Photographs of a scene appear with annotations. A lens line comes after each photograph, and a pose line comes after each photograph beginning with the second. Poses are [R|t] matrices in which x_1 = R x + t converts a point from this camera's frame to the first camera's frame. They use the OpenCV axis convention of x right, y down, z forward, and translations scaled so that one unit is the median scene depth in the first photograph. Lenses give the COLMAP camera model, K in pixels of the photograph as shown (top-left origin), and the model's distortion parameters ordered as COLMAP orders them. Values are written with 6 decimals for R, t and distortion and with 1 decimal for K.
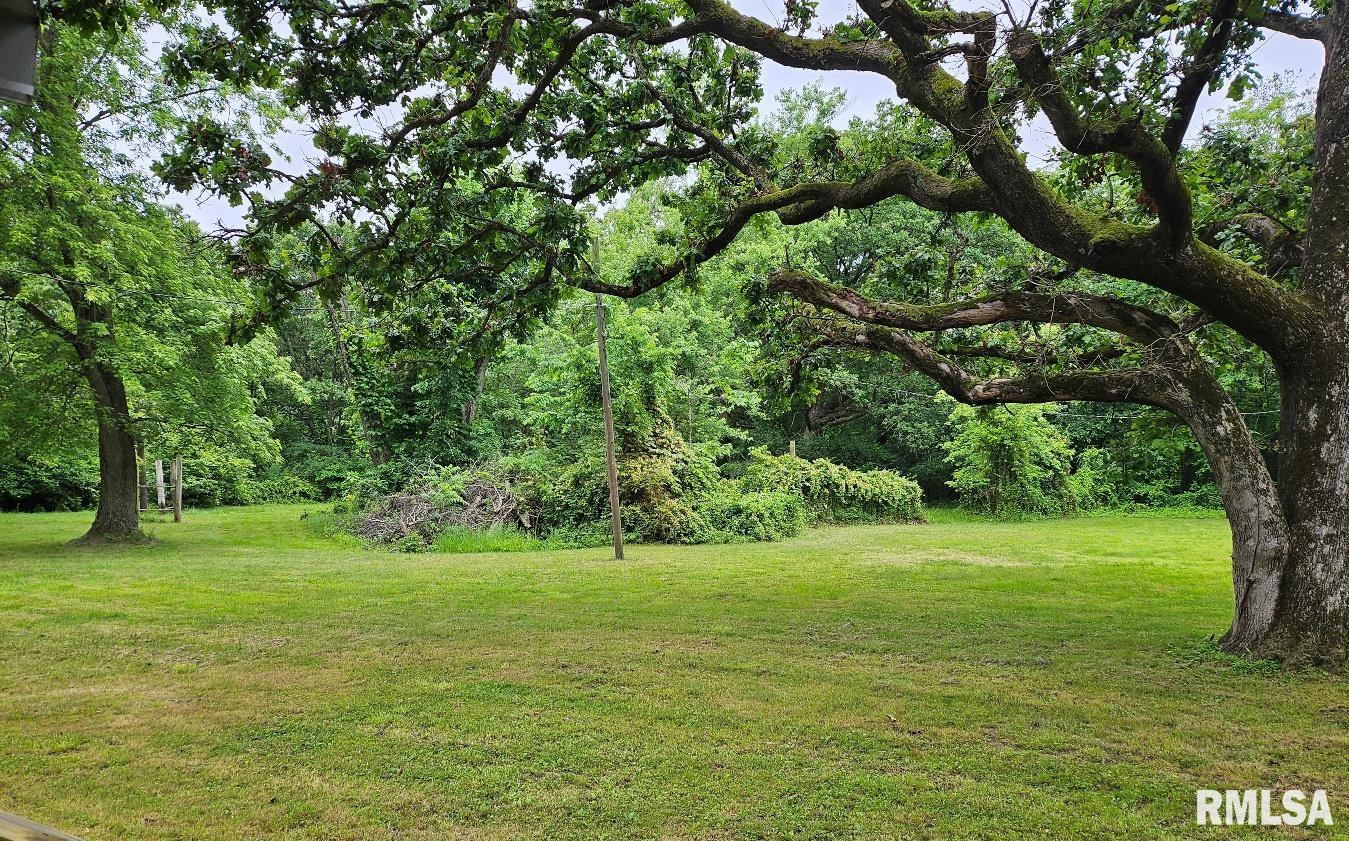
lens RADIAL K [[1005.0, 0, 748.1], [0, 1005.0, 528.0], [0, 0, 1]] dist [0.039698, -0.049798]
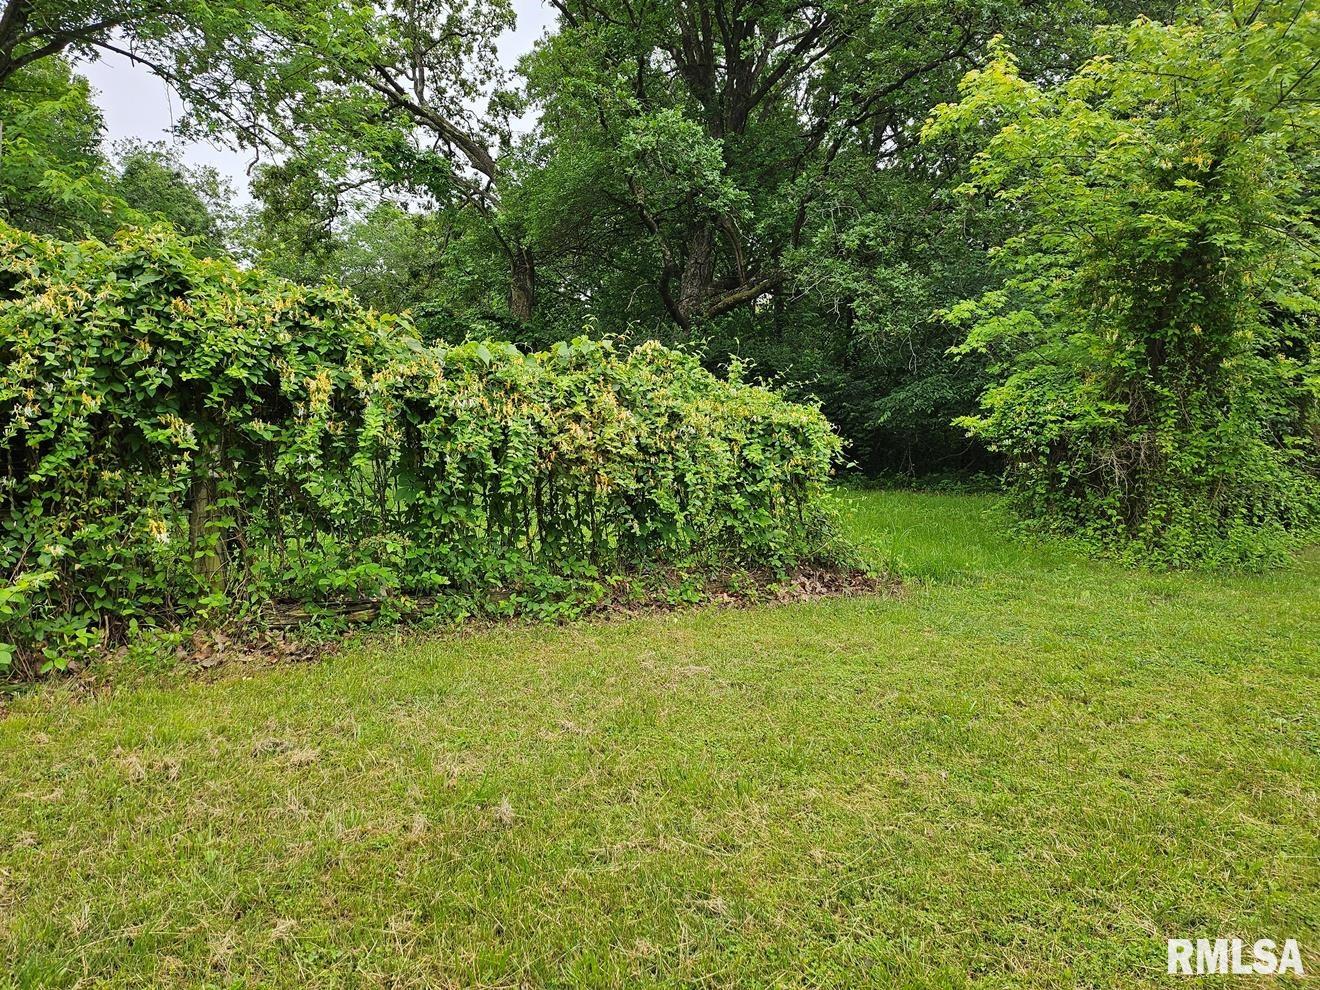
lens RADIAL K [[918.4, 0, 660.6], [0, 918.4, 496.1], [0, 0, 1]] dist [0.052694, -0.057234]
pose [[0.992347, 0.012003, -0.122893, 0.228824], [-0.011346, 0.999917, 0.006043, -0.037655], [0.122956, -0.004603, 0.992401, 1.144413]]
